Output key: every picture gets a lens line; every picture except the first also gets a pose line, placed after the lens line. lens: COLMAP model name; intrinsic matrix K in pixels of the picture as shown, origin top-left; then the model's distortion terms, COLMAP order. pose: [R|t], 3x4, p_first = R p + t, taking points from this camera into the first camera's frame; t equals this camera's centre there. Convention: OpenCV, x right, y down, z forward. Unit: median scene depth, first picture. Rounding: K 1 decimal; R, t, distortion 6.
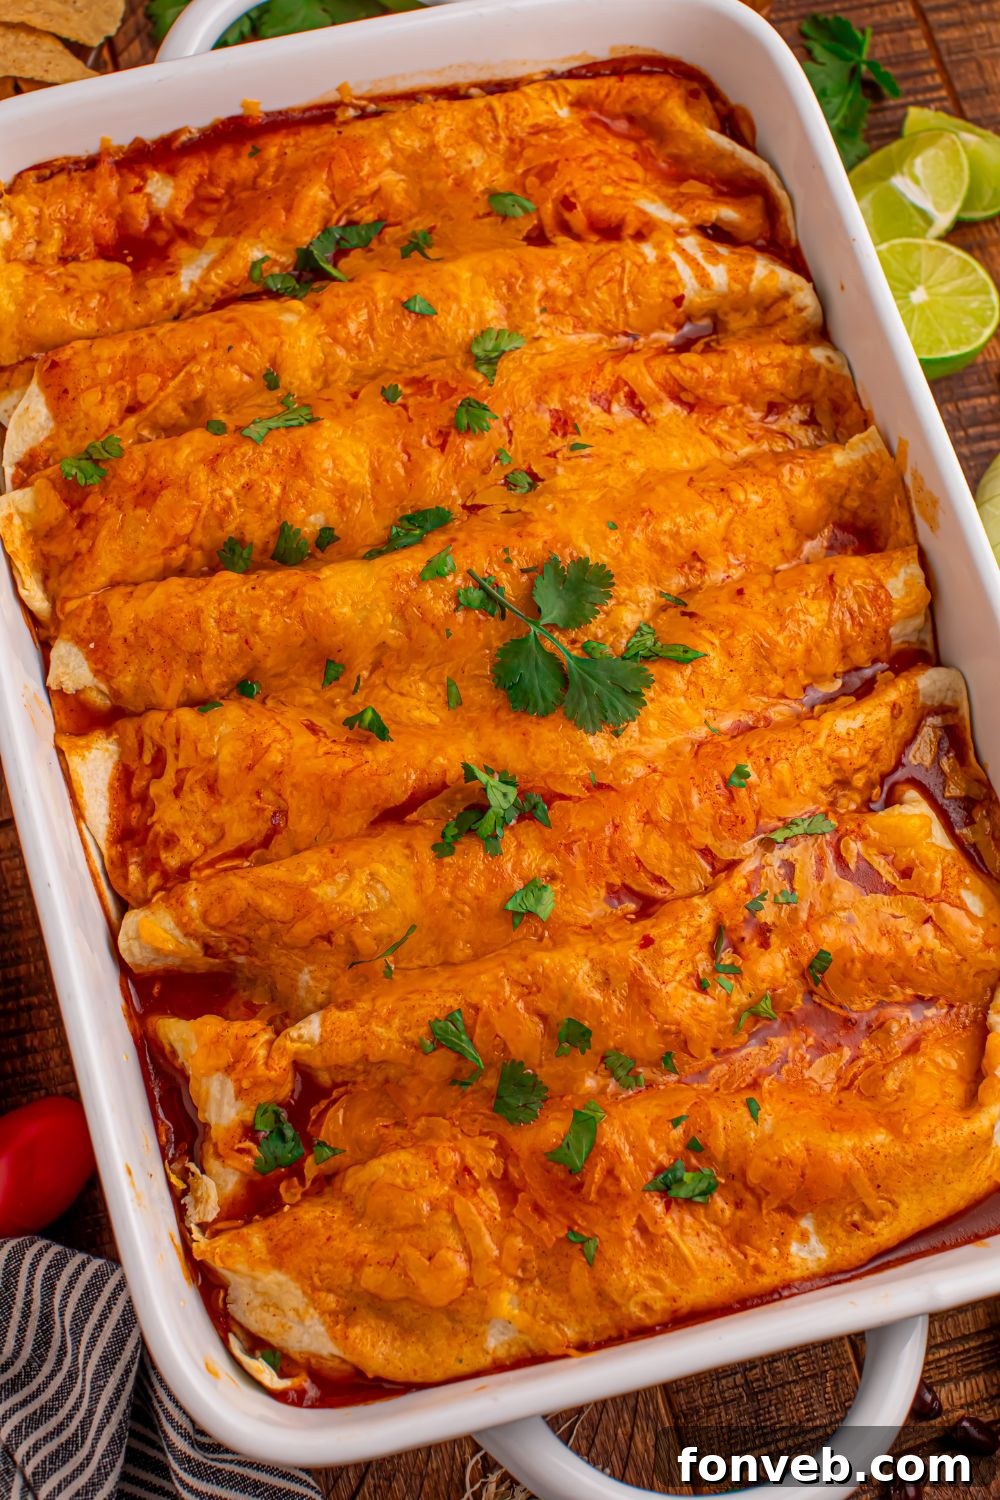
lens RADIAL K [[2511.2, 0, 628.1], [0, 2511.2, 736.1], [0, 0, 1]] dist [-0.207743, 0.185147]
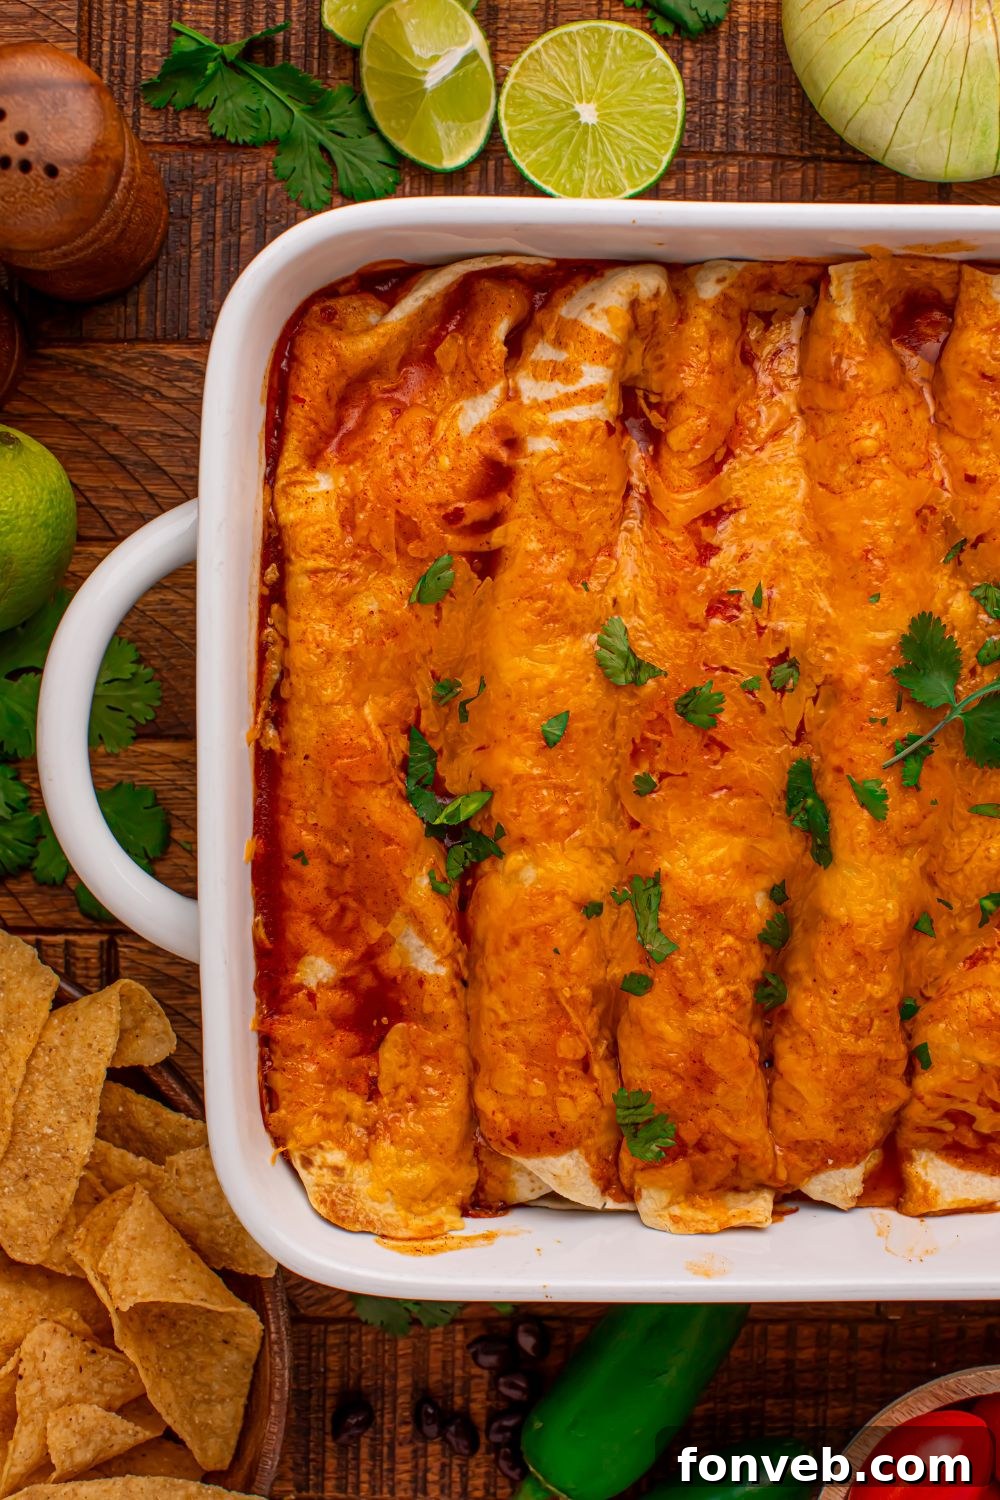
lens RADIAL K [[2511.2, 0, 628.1], [0, 2511.2, 736.1], [0, 0, 1]] dist [-0.207743, 0.185147]
pose [[0.310387, -0.939288, -0.146278, 0.051618], [0.887461, 0.231168, 0.398716, -0.513333], [-0.340695, -0.253573, 0.905333, 0.201634]]
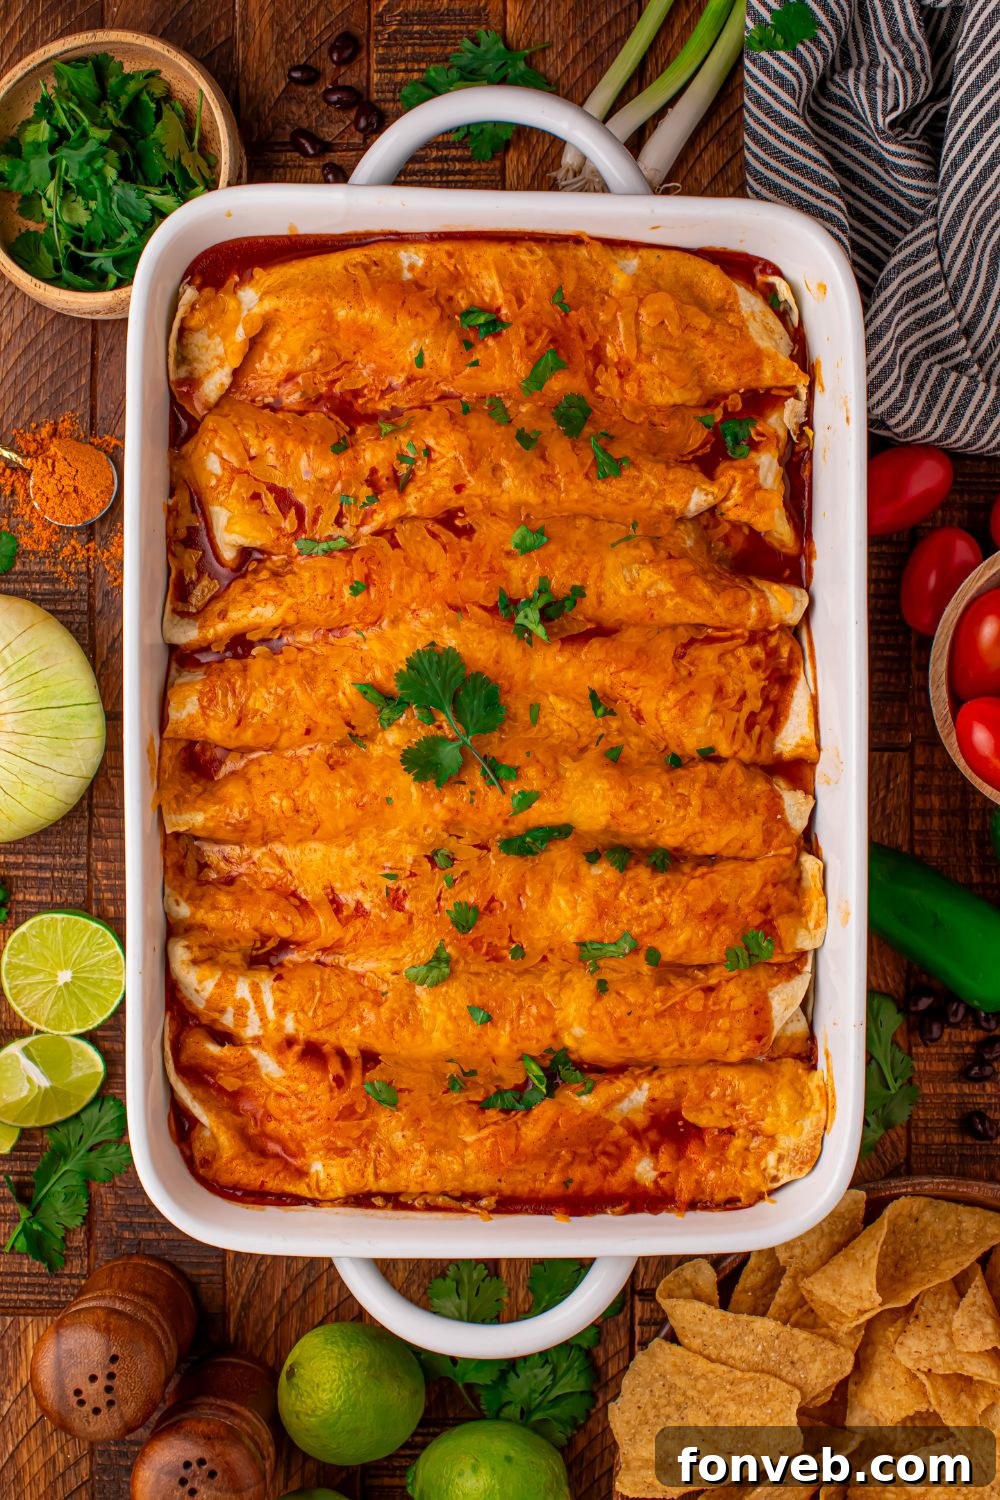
lens RADIAL K [[2568.6, 0, 436.4], [0, 2568.6, 558.4], [0, 0, 1]] dist [-0.197886, 0.149298]
pose [[-0.951480, -0.297283, -0.079428, 0.117172], [0.248017, -0.893695, 0.373894, -0.475485], [-0.182137, 0.336053, 0.924064, -0.312943]]
